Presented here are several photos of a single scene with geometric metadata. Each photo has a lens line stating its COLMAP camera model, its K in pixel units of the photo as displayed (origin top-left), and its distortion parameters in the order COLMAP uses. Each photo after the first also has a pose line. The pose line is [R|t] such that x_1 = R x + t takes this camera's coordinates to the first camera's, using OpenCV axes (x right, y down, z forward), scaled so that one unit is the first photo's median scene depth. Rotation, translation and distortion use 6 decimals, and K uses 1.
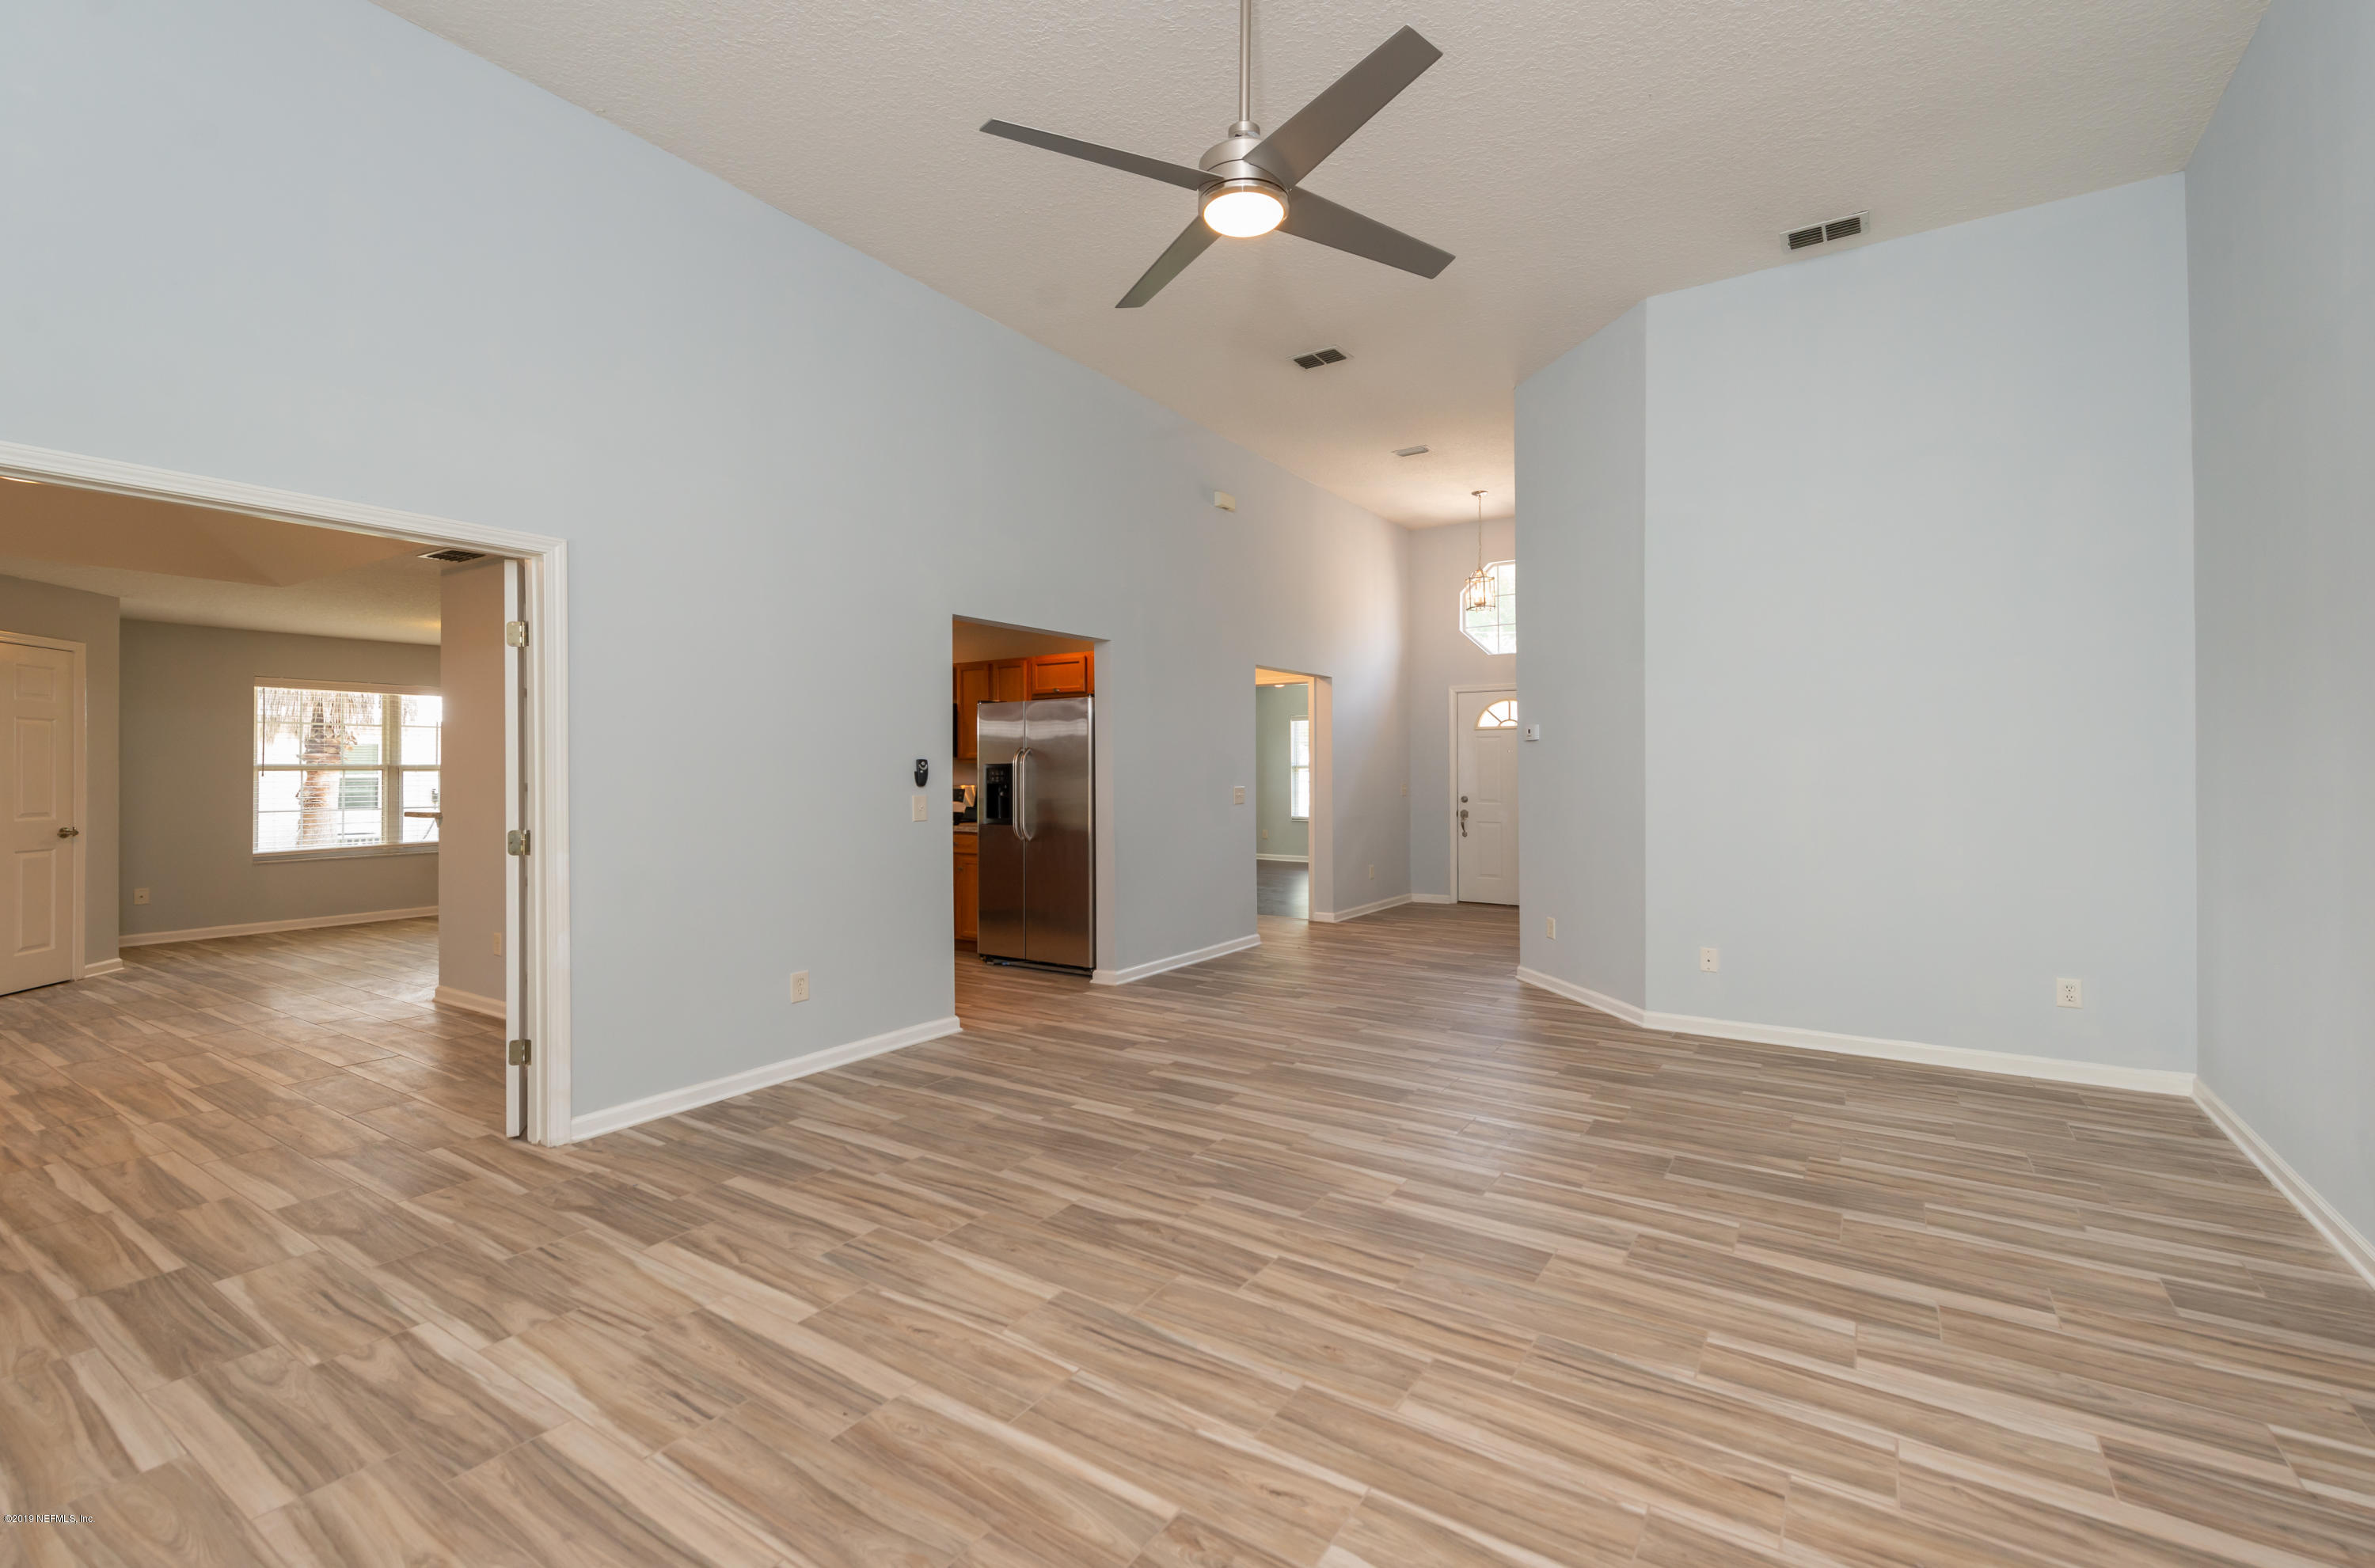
lens RADIAL K [[1042.9, 0, 1187.5], [0, 1042.9, 784.0], [0, 0, 1]] dist [0.001387, 0.000271]
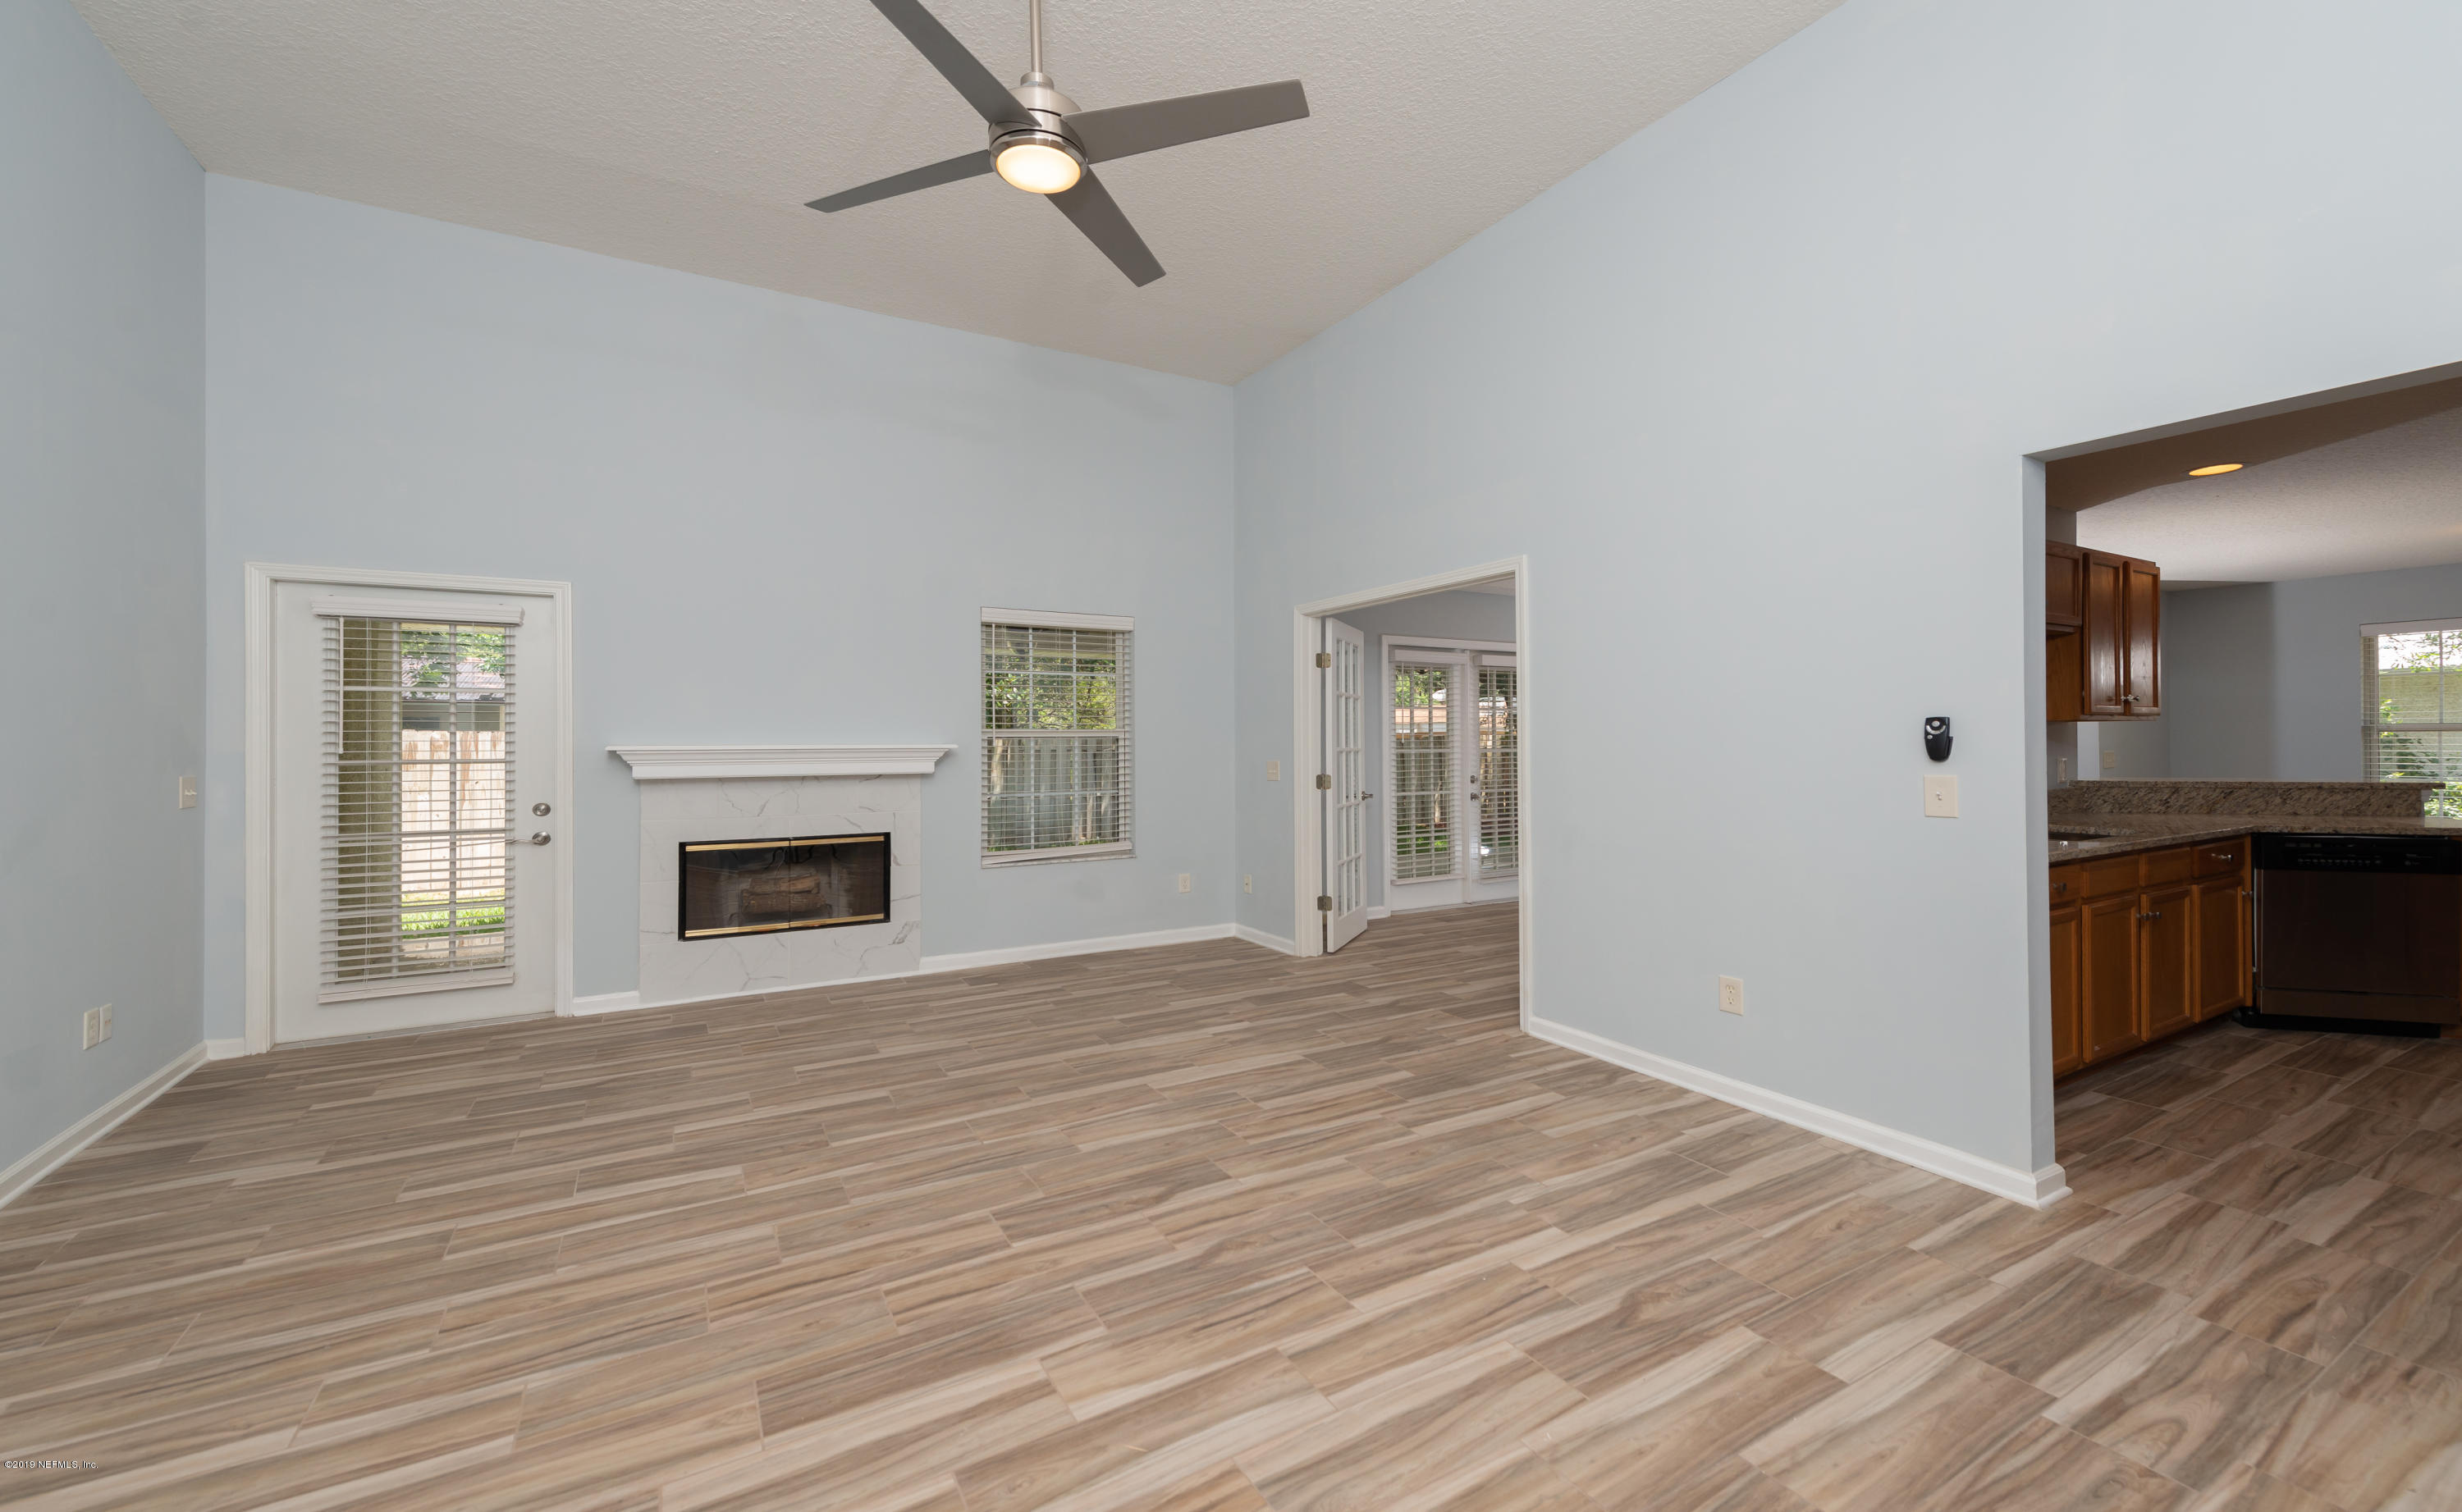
lens RADIAL K [[981.5, 0, 1235.5], [0, 981.5, 740.4], [0, 0, 1]] dist [-0.001977, -0.000669]
pose [[-0.440764, 0.008062, -0.897587, 0.740122], [-0.008906, 0.999871, 0.013354, -0.021176], [0.897579, 0.013879, -0.440635, 1.458381]]
